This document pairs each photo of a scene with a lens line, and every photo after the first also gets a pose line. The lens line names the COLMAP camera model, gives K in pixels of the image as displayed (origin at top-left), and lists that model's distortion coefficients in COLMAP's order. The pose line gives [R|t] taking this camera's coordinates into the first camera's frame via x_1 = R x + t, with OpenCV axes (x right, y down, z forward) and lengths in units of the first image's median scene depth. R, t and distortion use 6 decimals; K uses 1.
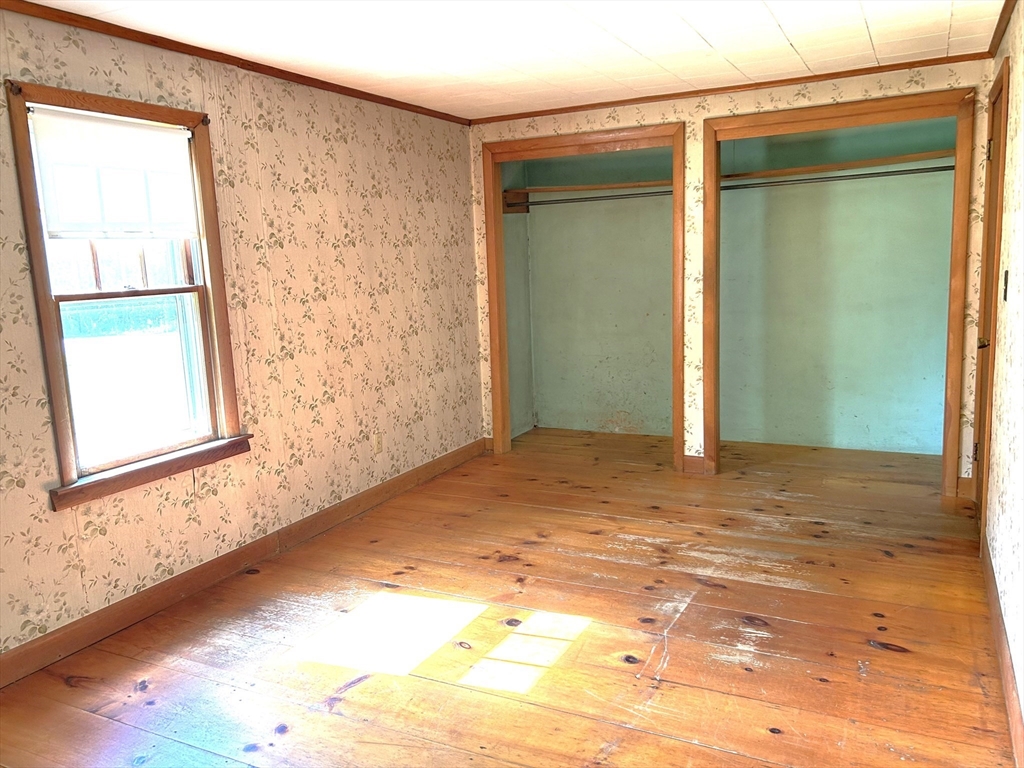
lens RADIAL K [[826.8, 0, 512.0], [0, 826.8, 384.0], [0, 0, 1]] dist [0.063793, -0.086055]
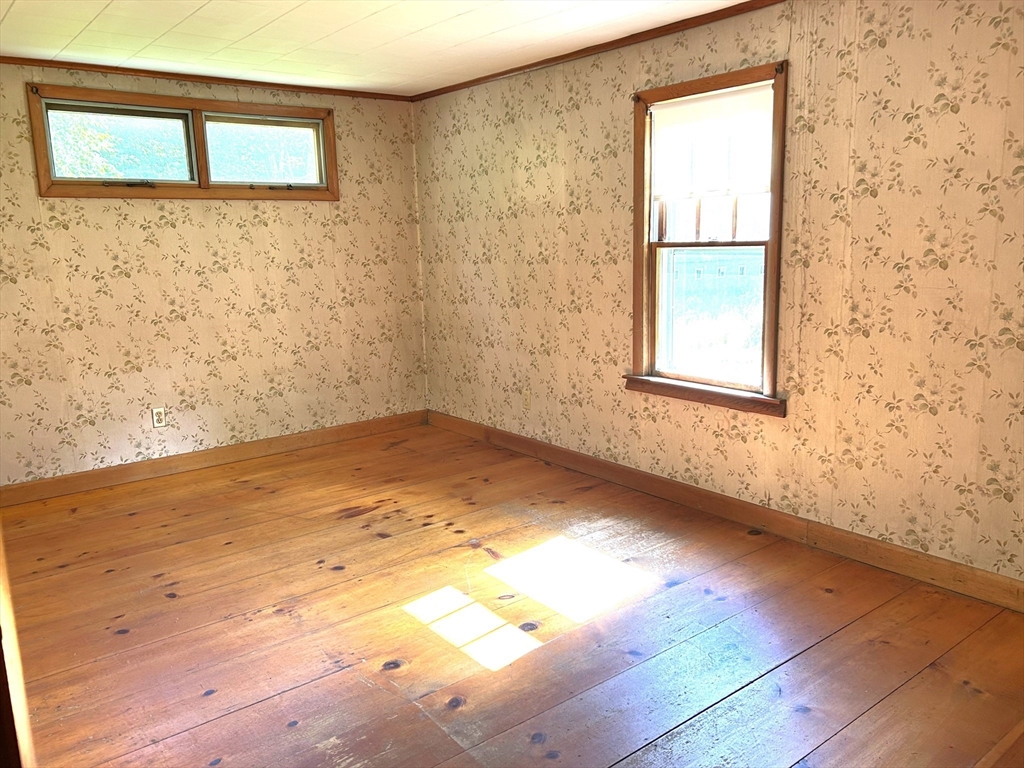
lens RADIAL K [[826.8, 0, 512.0], [0, 826.8, 384.0], [0, 0, 1]] dist [0.063793, -0.086055]
pose [[-0.453151, 0.207546, -0.866936, 0.649129], [-0.092570, 0.956306, 0.277327, -0.193995], [0.886614, 0.205923, -0.414139, 1.131352]]
